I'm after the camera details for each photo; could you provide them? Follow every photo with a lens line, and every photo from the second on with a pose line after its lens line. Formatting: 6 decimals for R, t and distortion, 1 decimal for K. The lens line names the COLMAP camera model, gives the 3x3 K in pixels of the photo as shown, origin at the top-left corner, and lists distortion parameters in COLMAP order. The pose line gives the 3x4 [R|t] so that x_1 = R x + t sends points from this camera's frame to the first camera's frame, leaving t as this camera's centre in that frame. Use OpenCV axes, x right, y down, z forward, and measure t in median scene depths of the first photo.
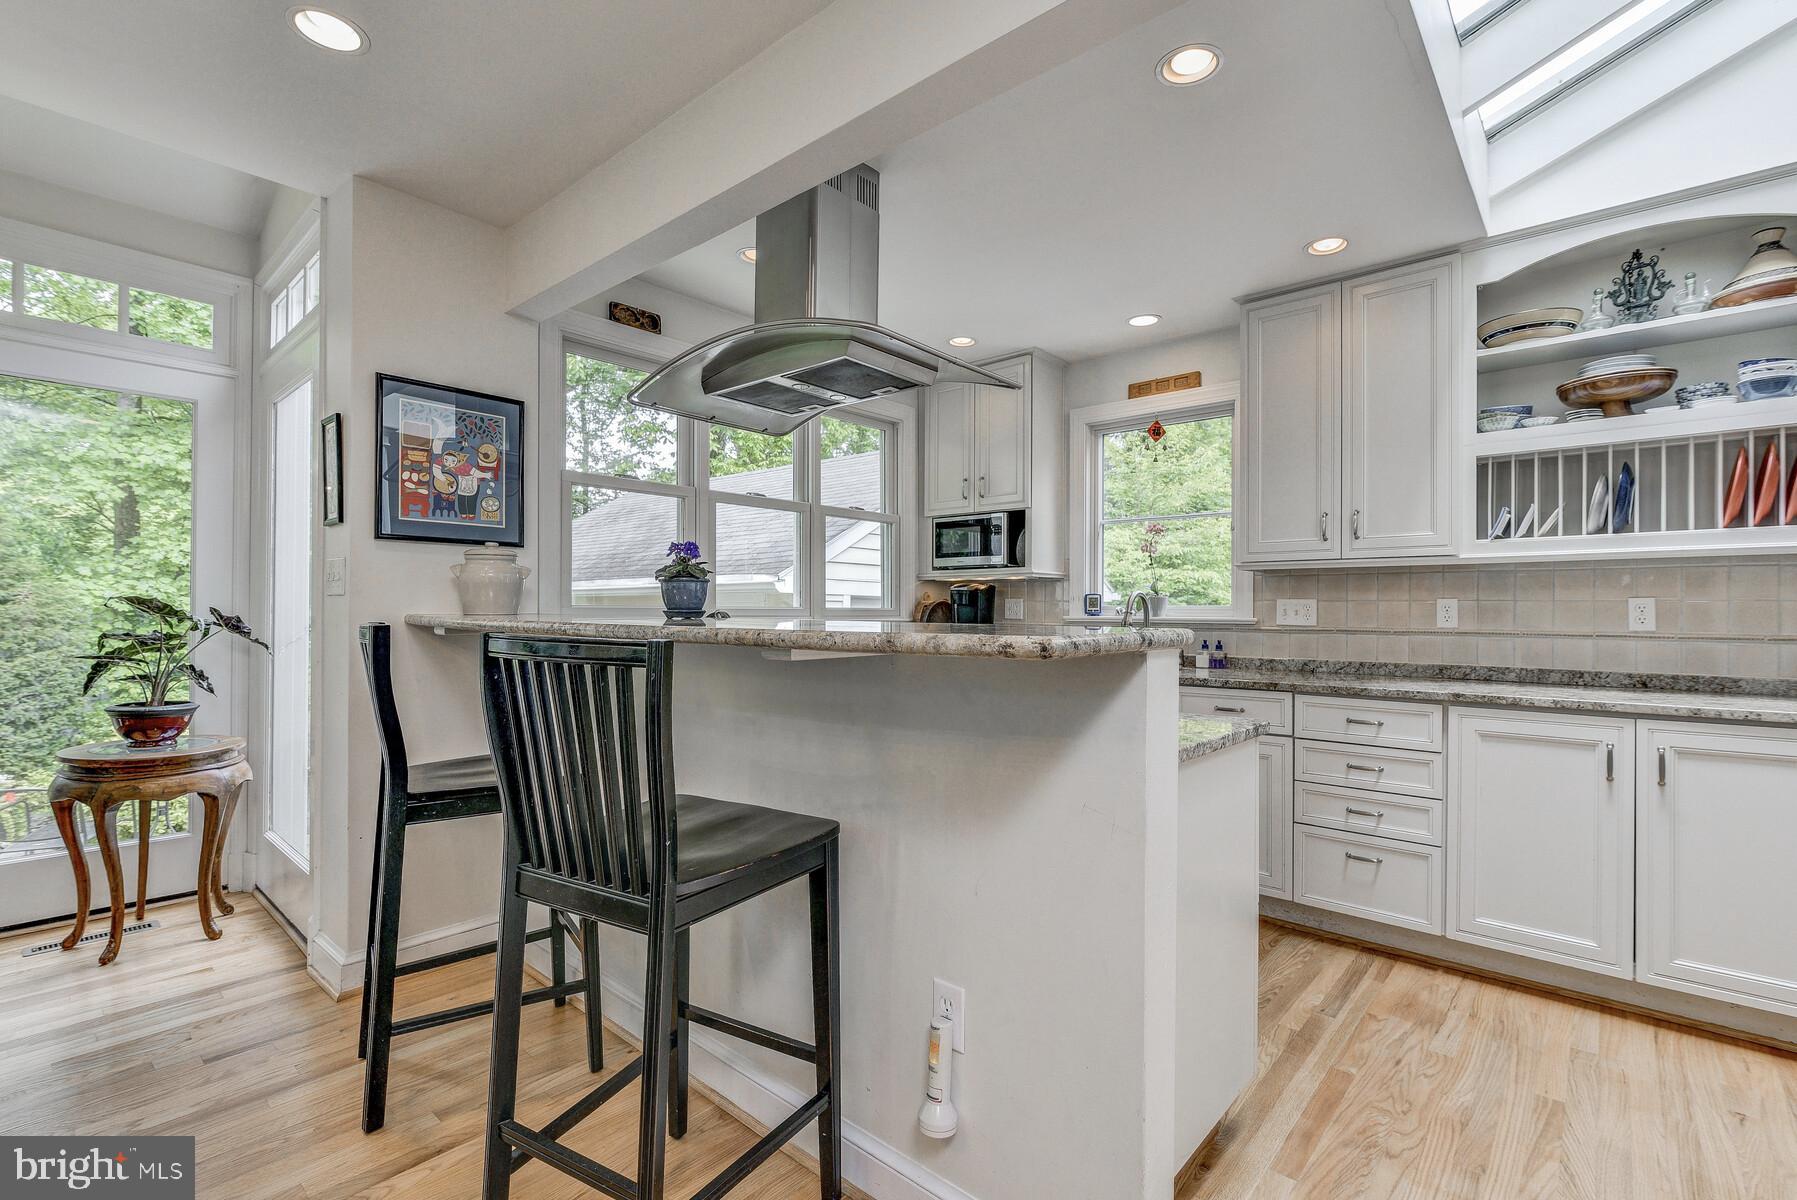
lens RADIAL K [[810.4, 0, 868.1], [0, 810.4, 609.8], [0, 0, 1]] dist [0.015516, -0.003449]
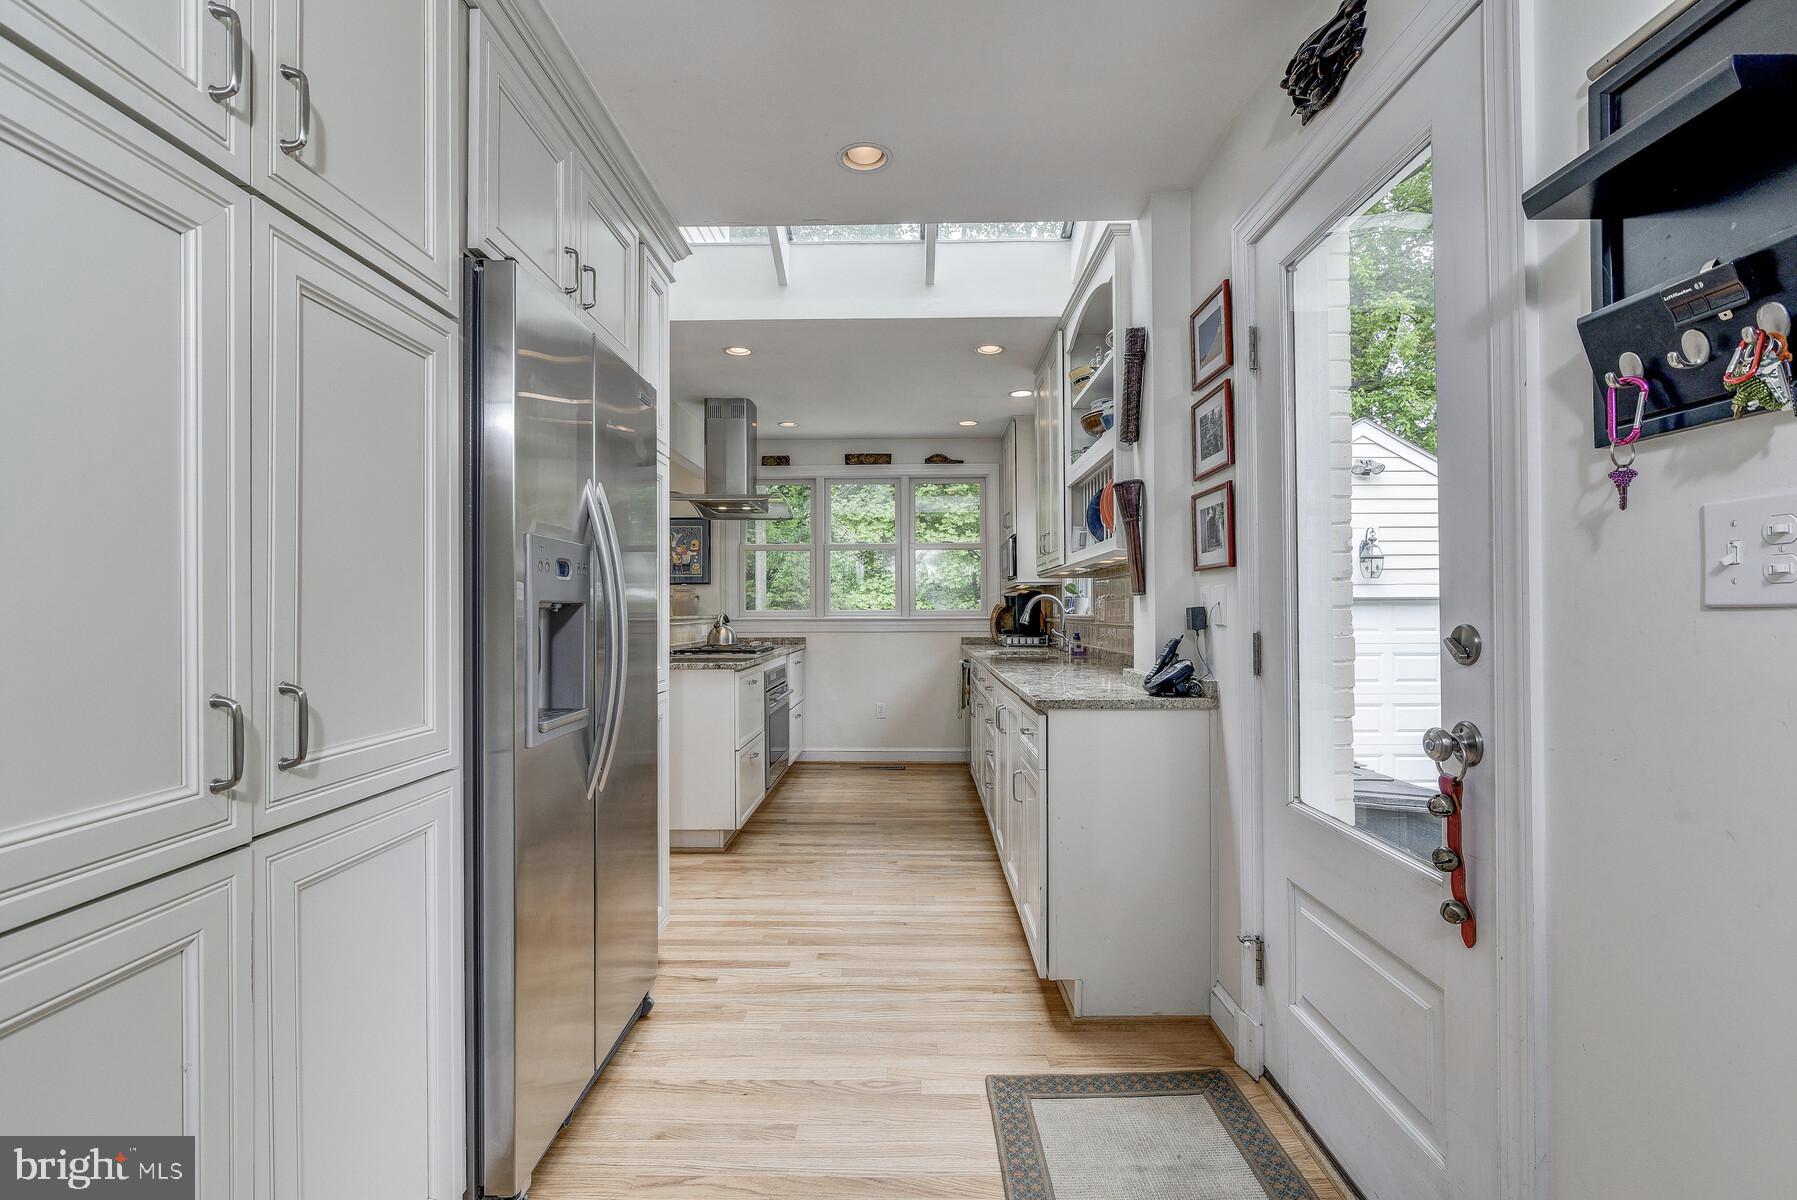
lens RADIAL K [[810.4, 0, 898.0], [0, 810.4, 602.3], [0, 0, 1]] dist [0.015516, -0.003449]
pose [[0.666770, -0.016884, -0.745072, 1.648787], [0.010267, 0.999857, -0.013470, 0.005608], [0.745193, 0.001331, 0.666848, -0.074161]]
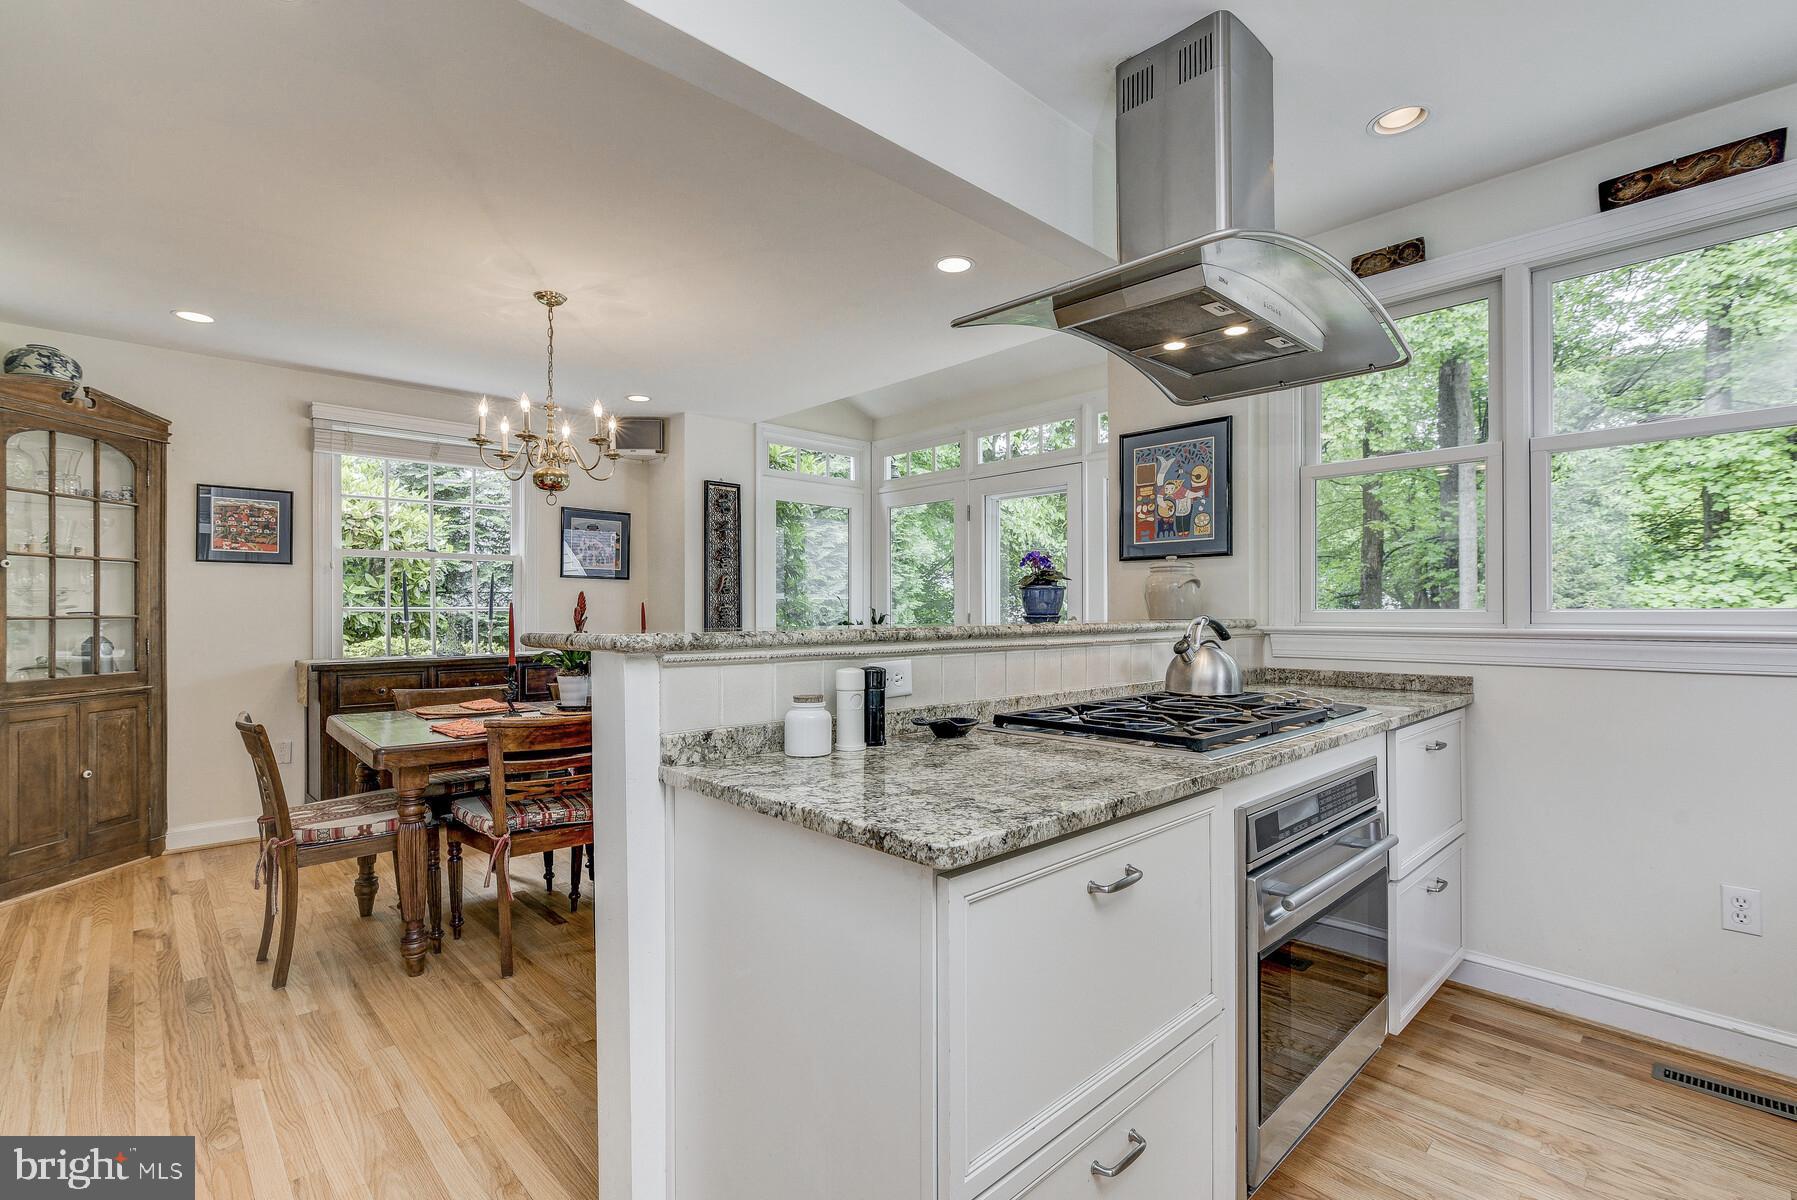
lens RADIAL K [[810.4, 0, 915.7], [0, 810.4, 597.1], [0, 0, 1]] dist [0.015516, -0.003449]
pose [[-0.050148, -0.022625, -0.998485, 0.685713], [0.001345, 0.999741, -0.022721, -0.000900], [0.998741, -0.002482, -0.050105, 0.706452]]
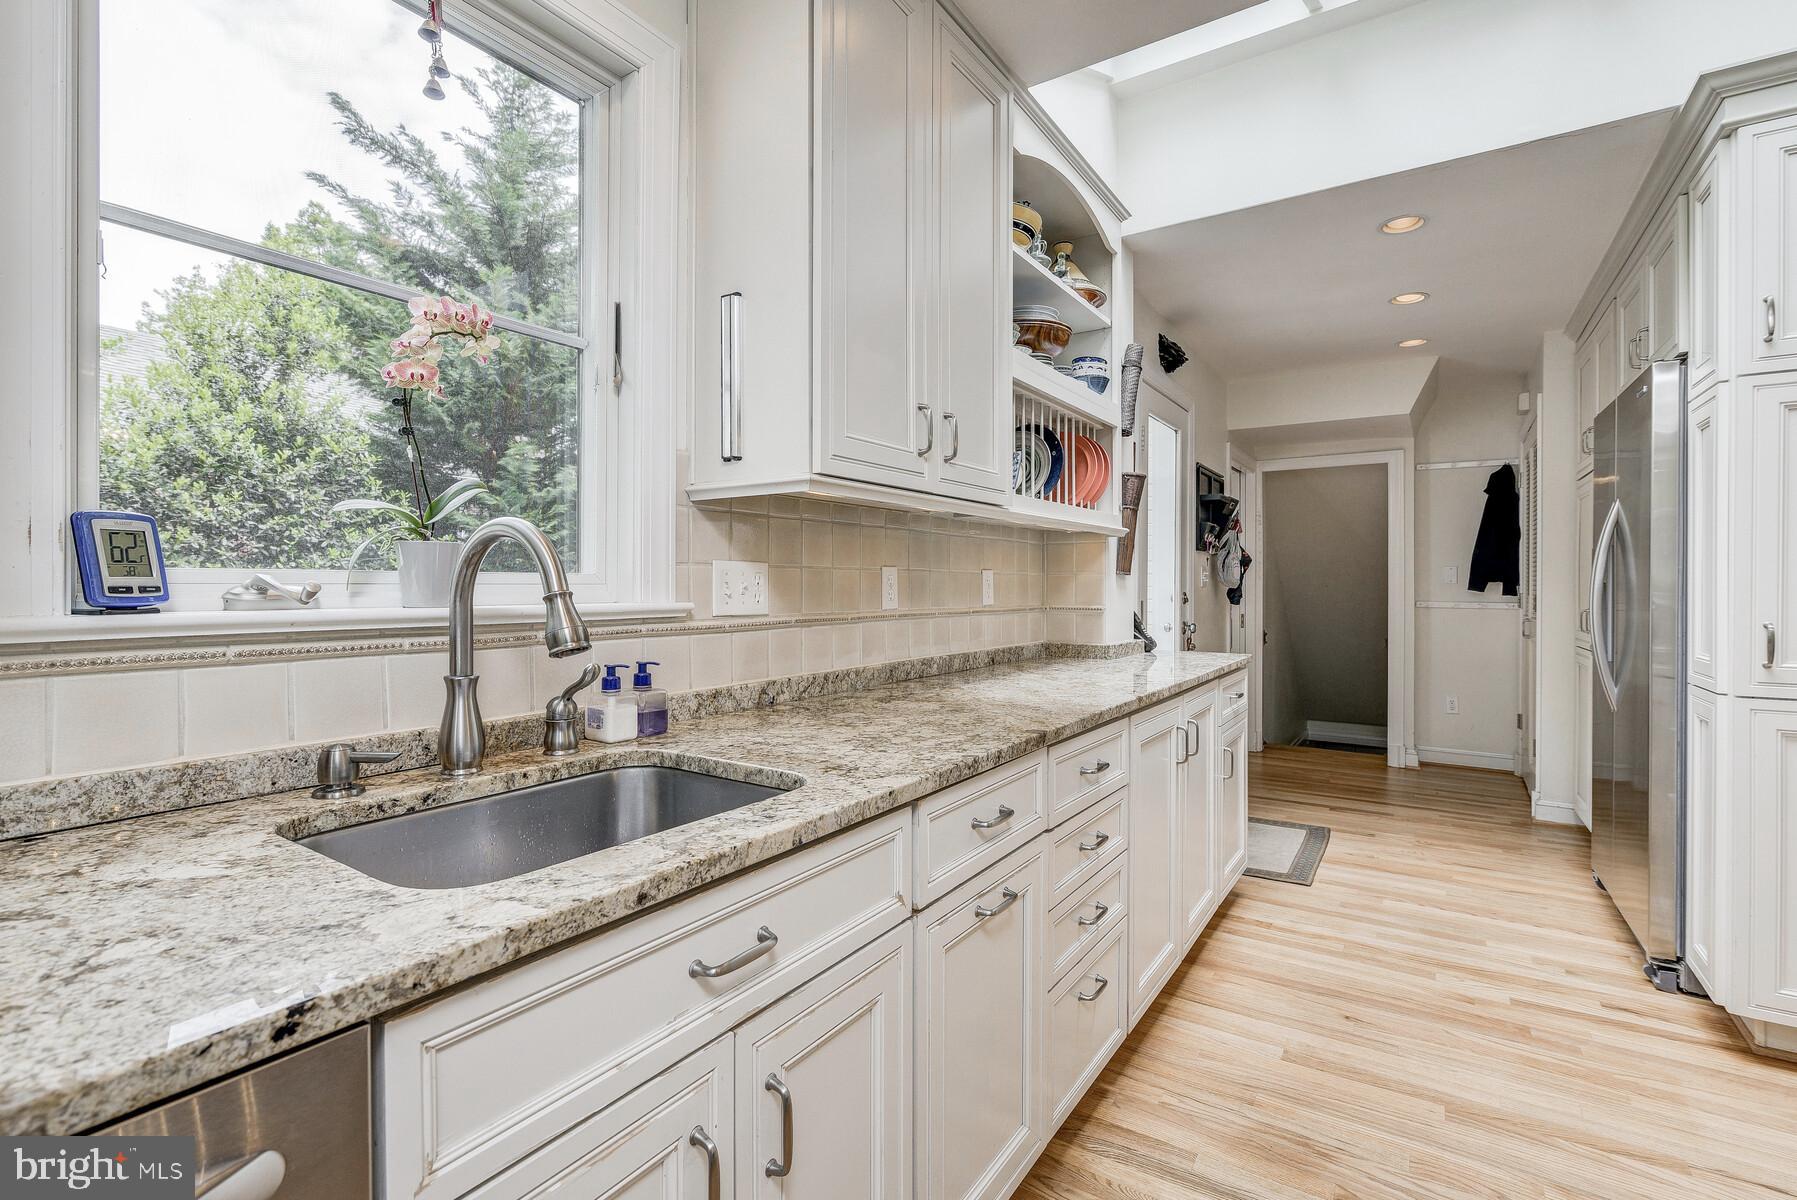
lens RADIAL K [[810.4, 0, 924.9], [0, 810.4, 590.3], [0, 0, 1]] dist [0.015516, -0.003449]
pose [[-0.187189, -0.017567, 0.982167, 0.032364], [-0.009584, 0.999825, 0.016056, -0.006438], [-0.982277, -0.006407, -0.187325, 1.307998]]
